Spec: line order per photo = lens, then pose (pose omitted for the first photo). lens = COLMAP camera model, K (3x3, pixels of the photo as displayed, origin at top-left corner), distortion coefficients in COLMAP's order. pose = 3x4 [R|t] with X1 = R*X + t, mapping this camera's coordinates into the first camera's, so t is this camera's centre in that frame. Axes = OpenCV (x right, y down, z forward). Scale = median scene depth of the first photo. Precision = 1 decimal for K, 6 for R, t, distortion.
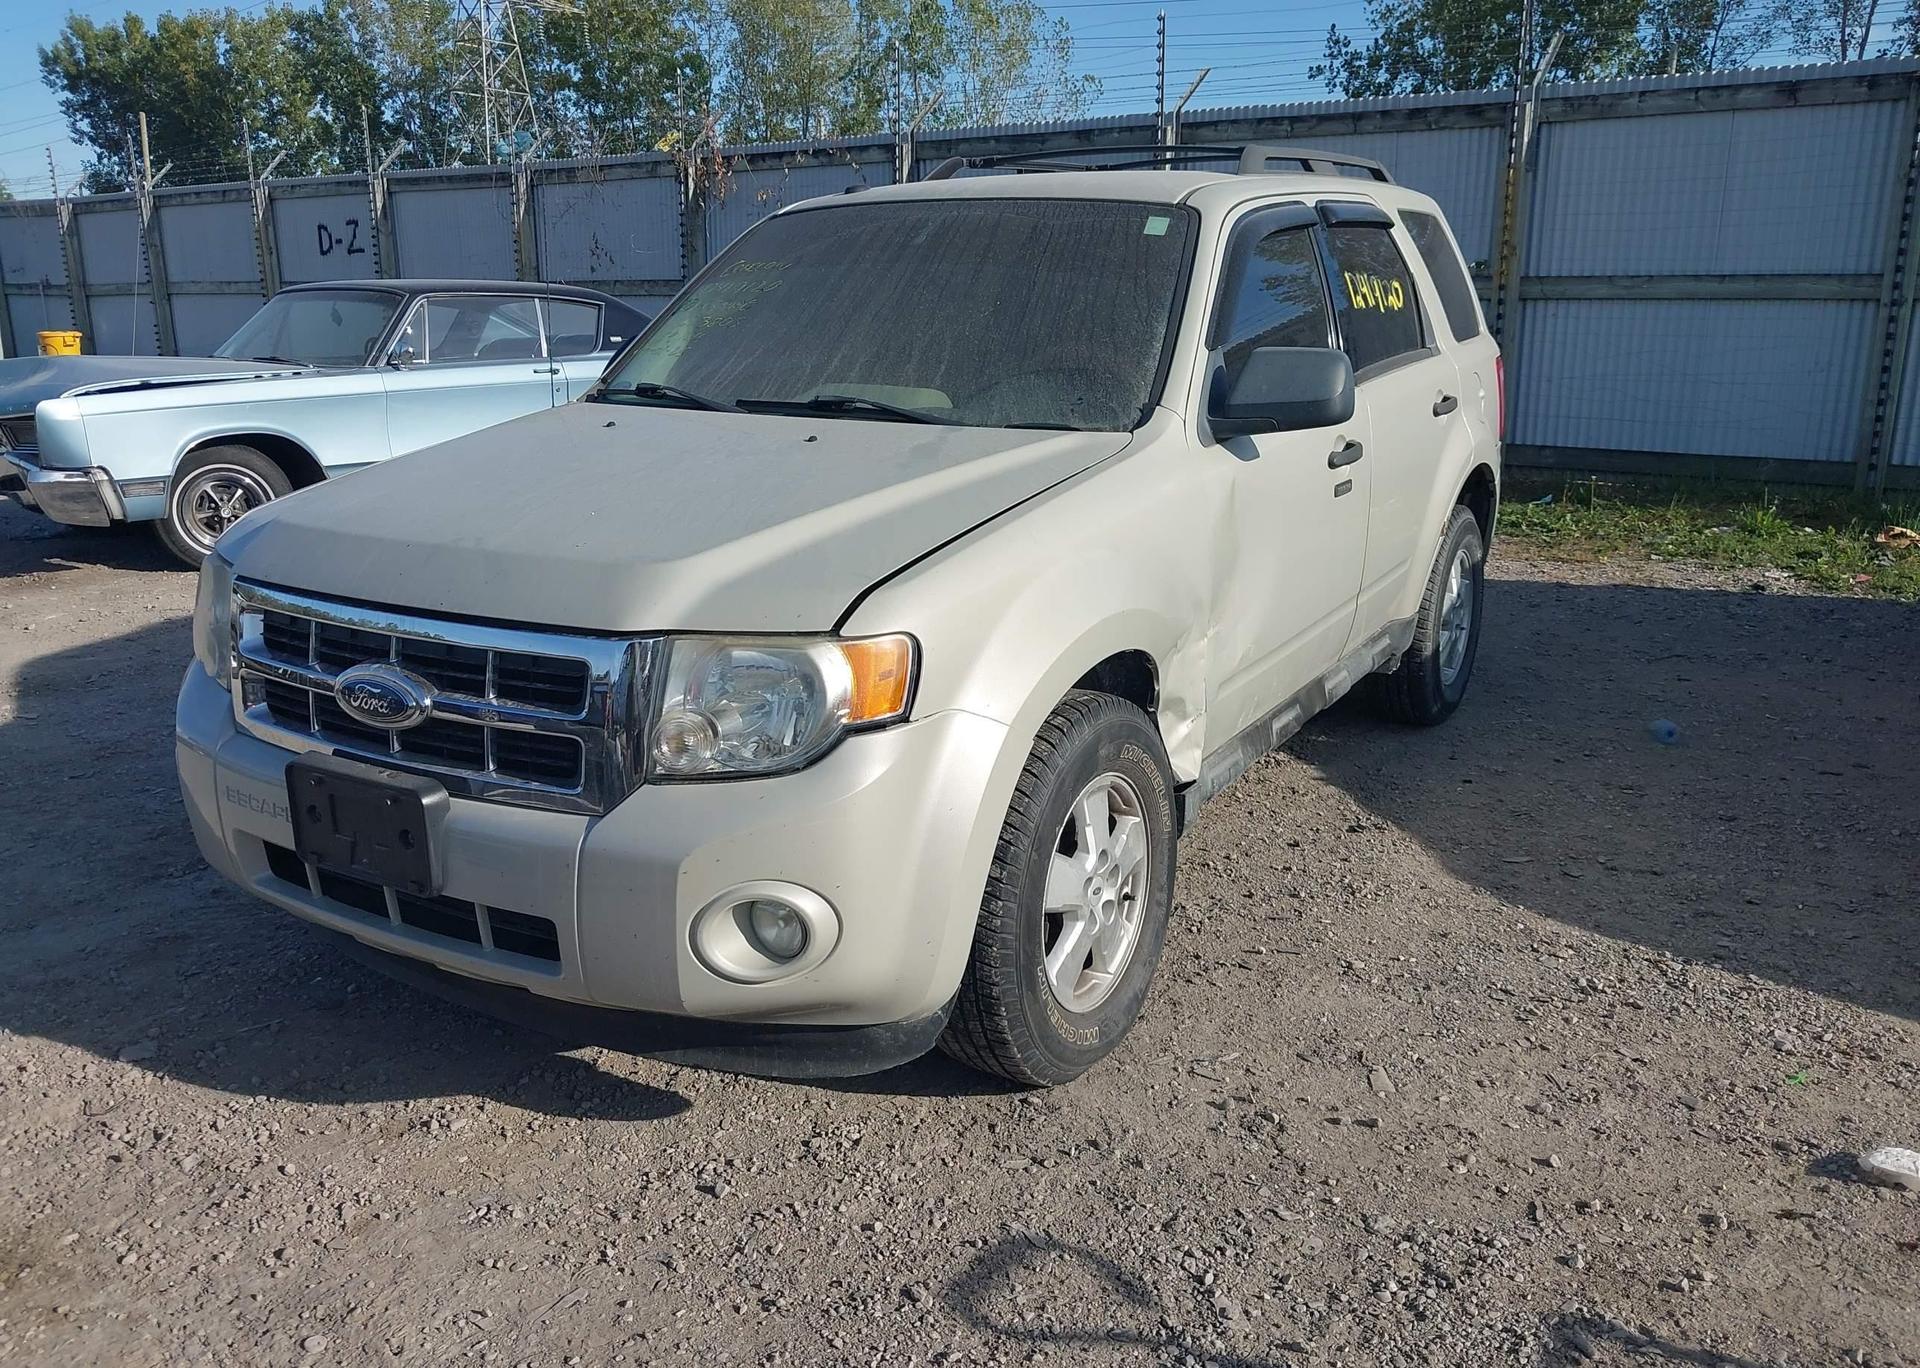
lens RADIAL K [[1540.4, 0, 993.4], [0, 1540.4, 695.7], [0, 0, 1]] dist [-0.010776, 0.012384]
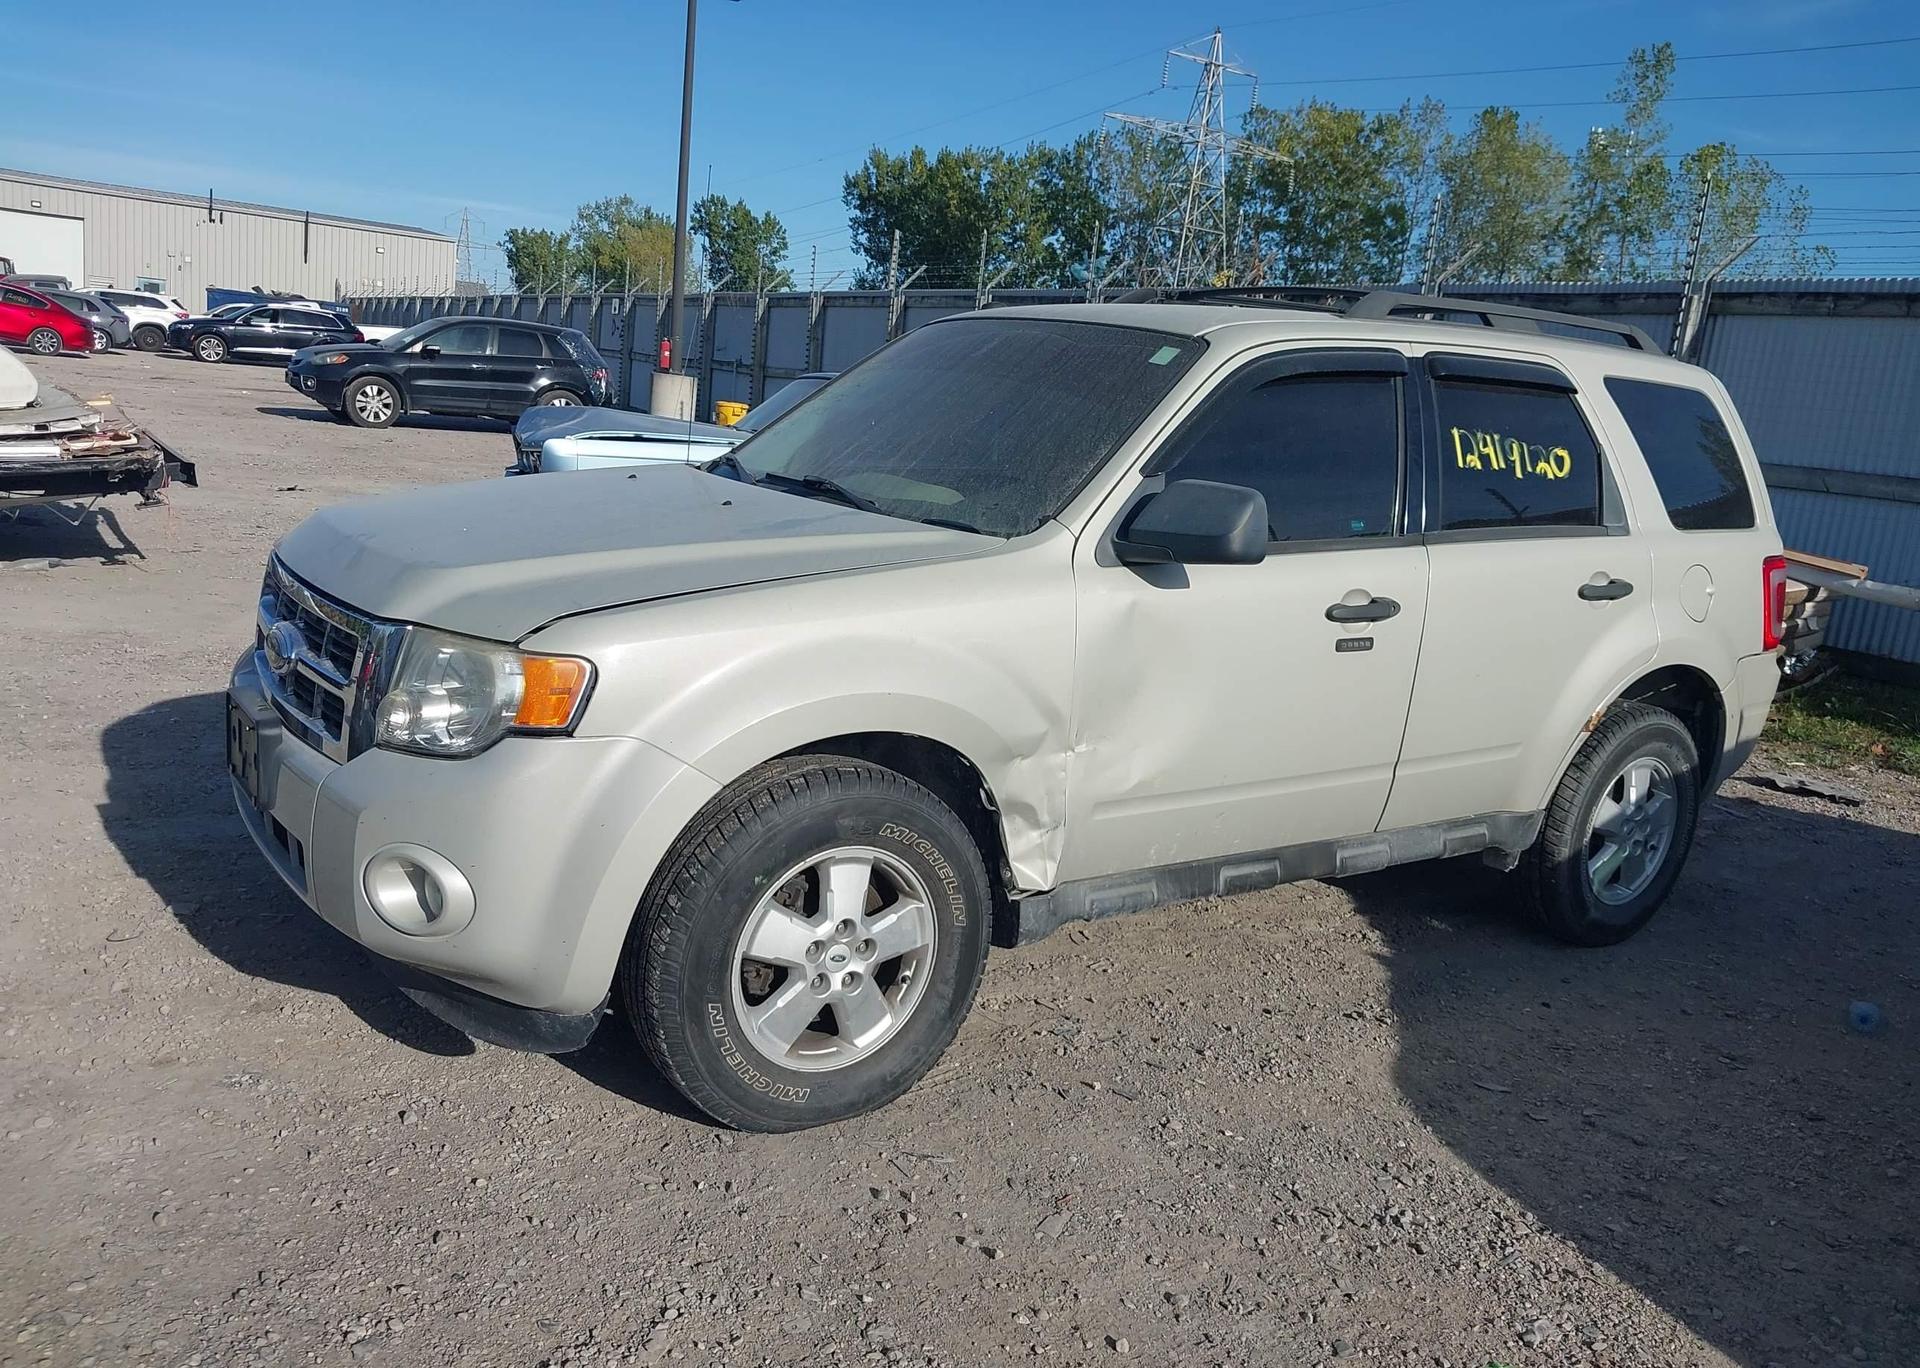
lens RADIAL K [[1540.4, 0, 996.7], [0, 1540.4, 707.6], [0, 0, 1]] dist [-0.010776, 0.012384]
pose [[0.902856, 0.176328, -0.392122, 0.172625], [-0.206622, 0.977756, -0.036072, -0.007333], [0.377039, 0.113589, 0.919206, 0.021223]]
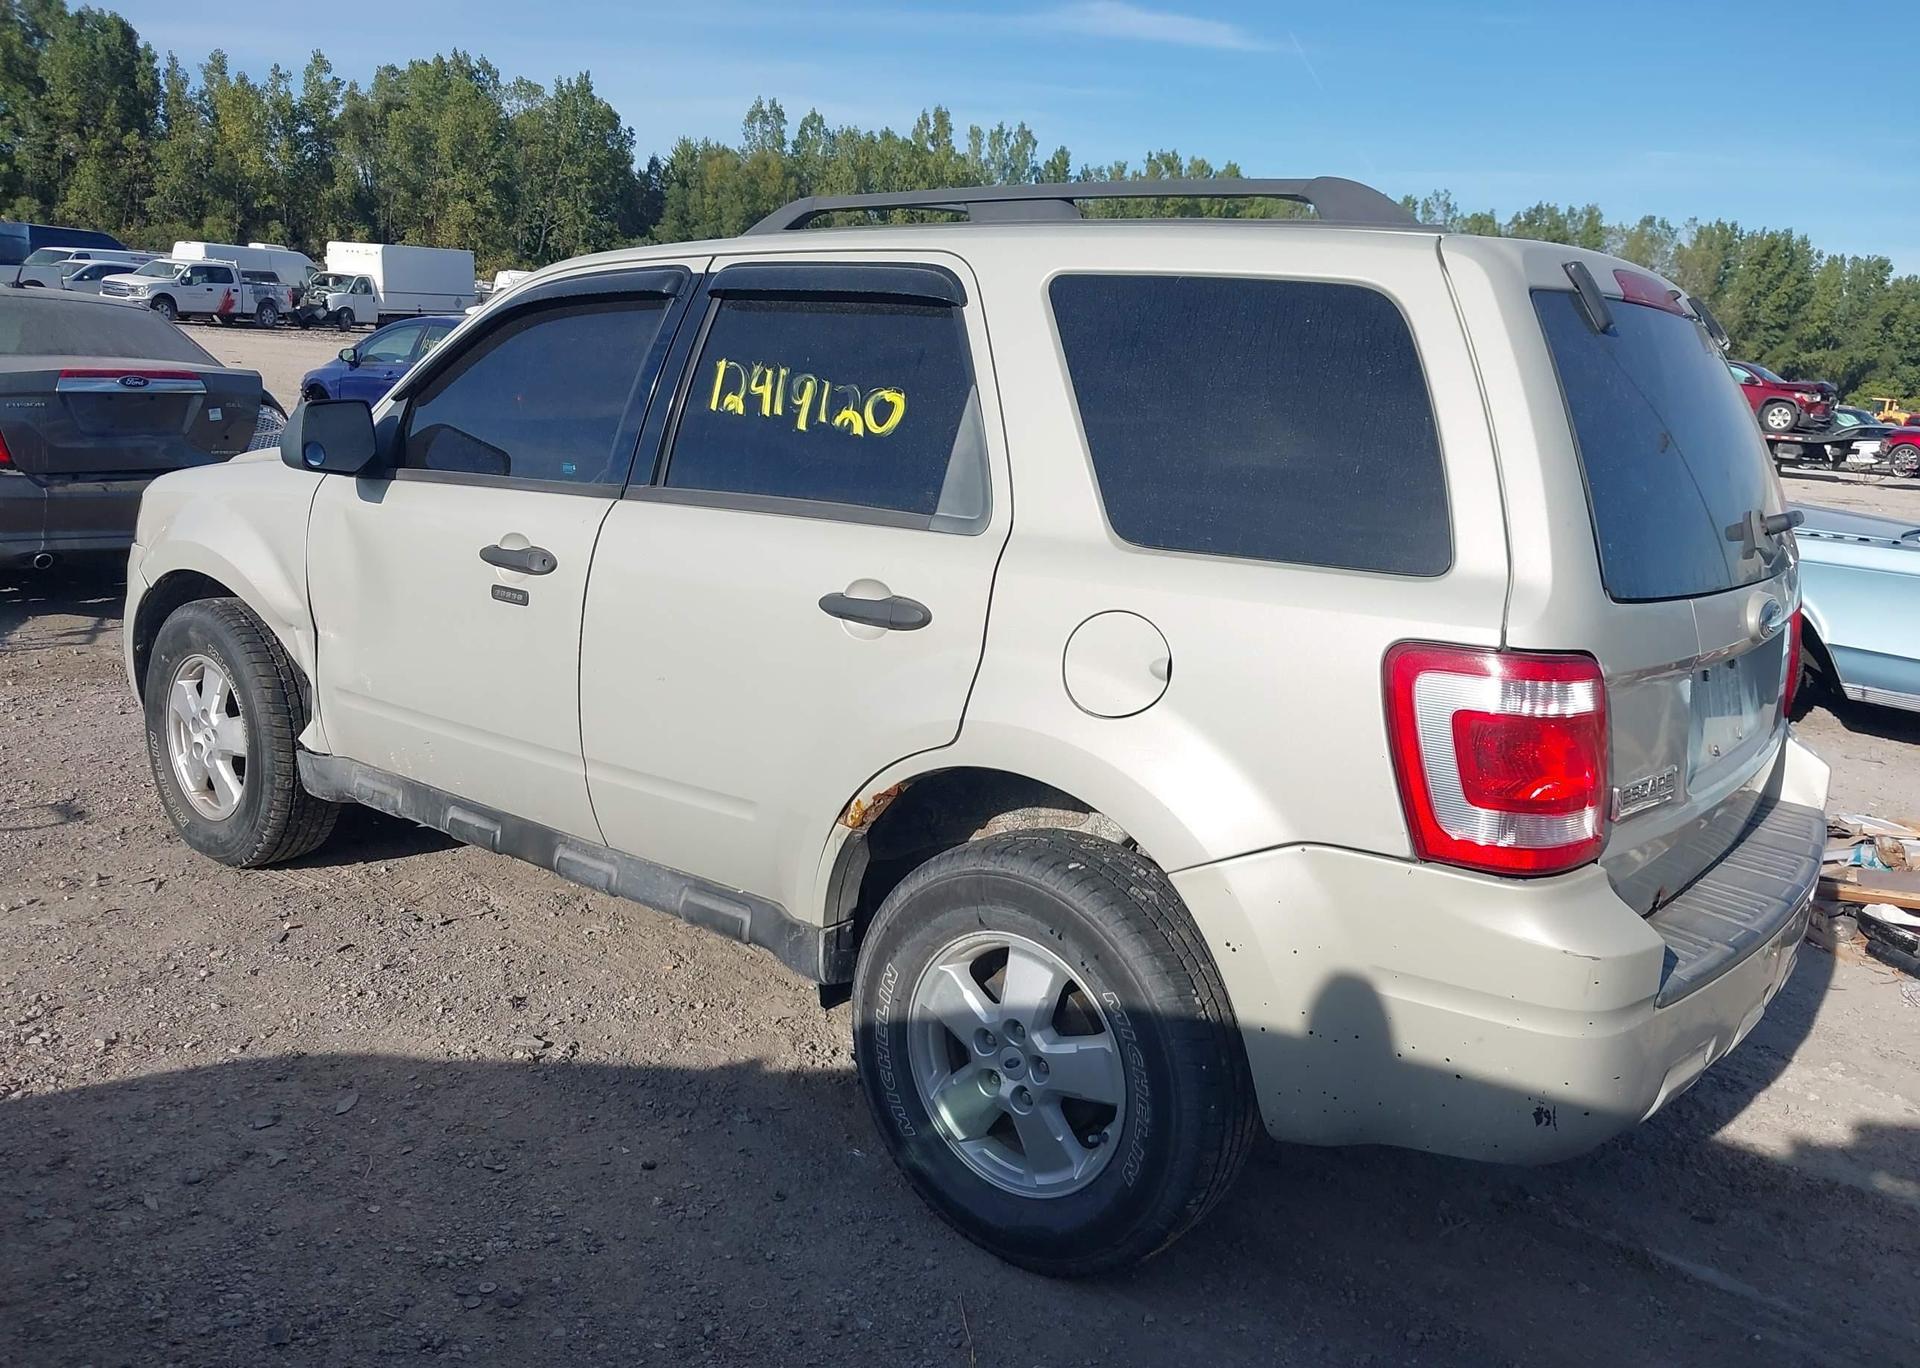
lens RADIAL K [[1540.4, 0, 966.6], [0, 1540.4, 695.0], [0, 0, 1]] dist [-0.010776, 0.012384]
pose [[-0.140268, 0.209726, -0.967647, 0.435159], [-0.330002, 0.911525, 0.245399, -0.159664], [0.933501, 0.353747, -0.058648, 0.553460]]
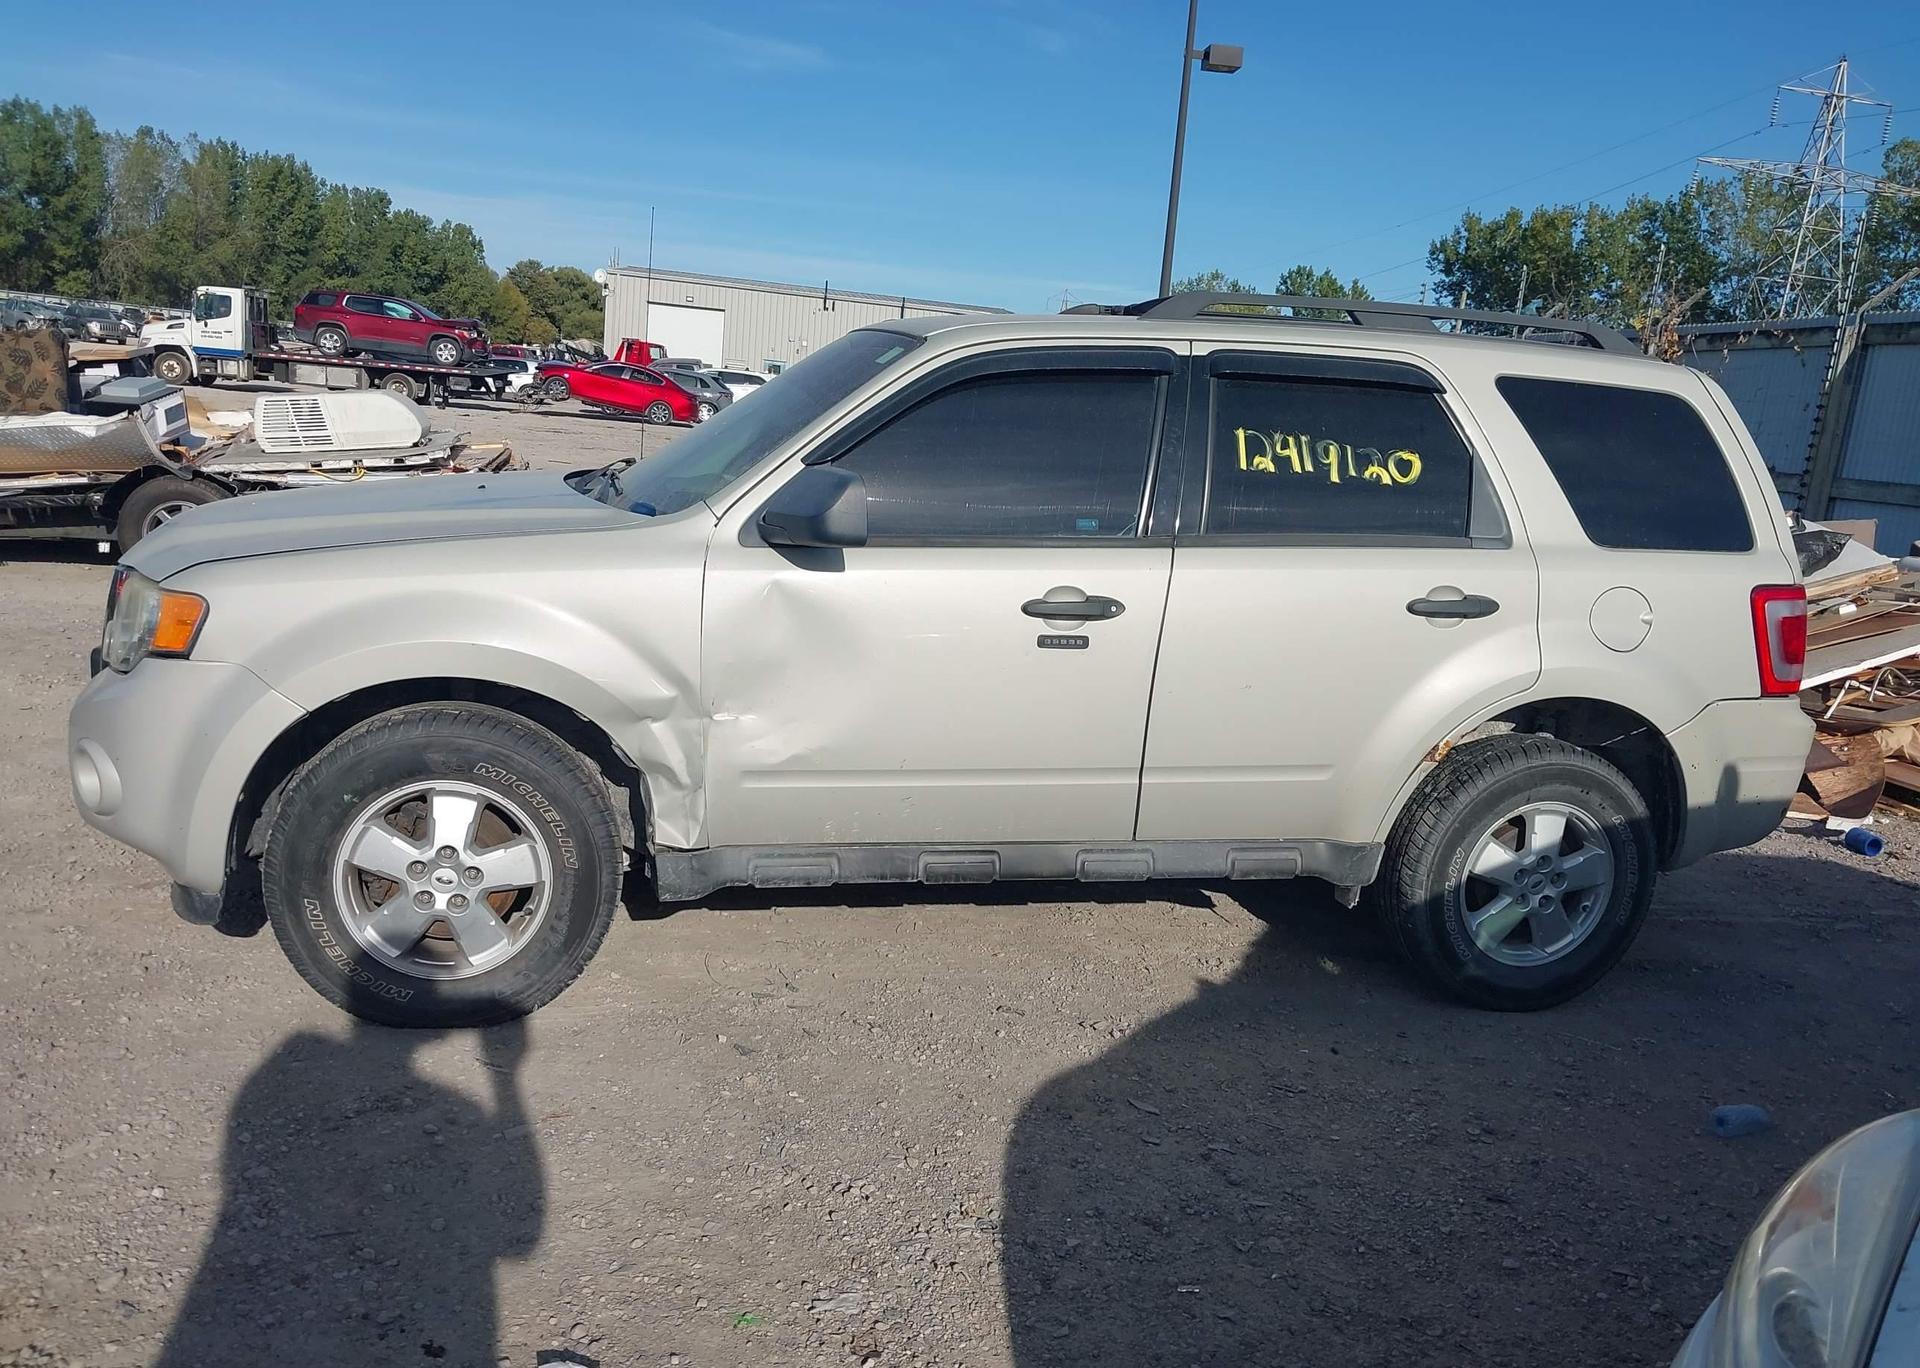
lens RADIAL K [[1540.4, 0, 1010.0], [0, 1540.4, 697.2], [0, 0, 1]] dist [-0.010776, 0.012384]
pose [[0.688711, 0.199546, -0.697036, 0.366922], [-0.274168, 0.961672, 0.004412, -0.041360], [0.671200, 0.188066, 0.717023, 0.132615]]
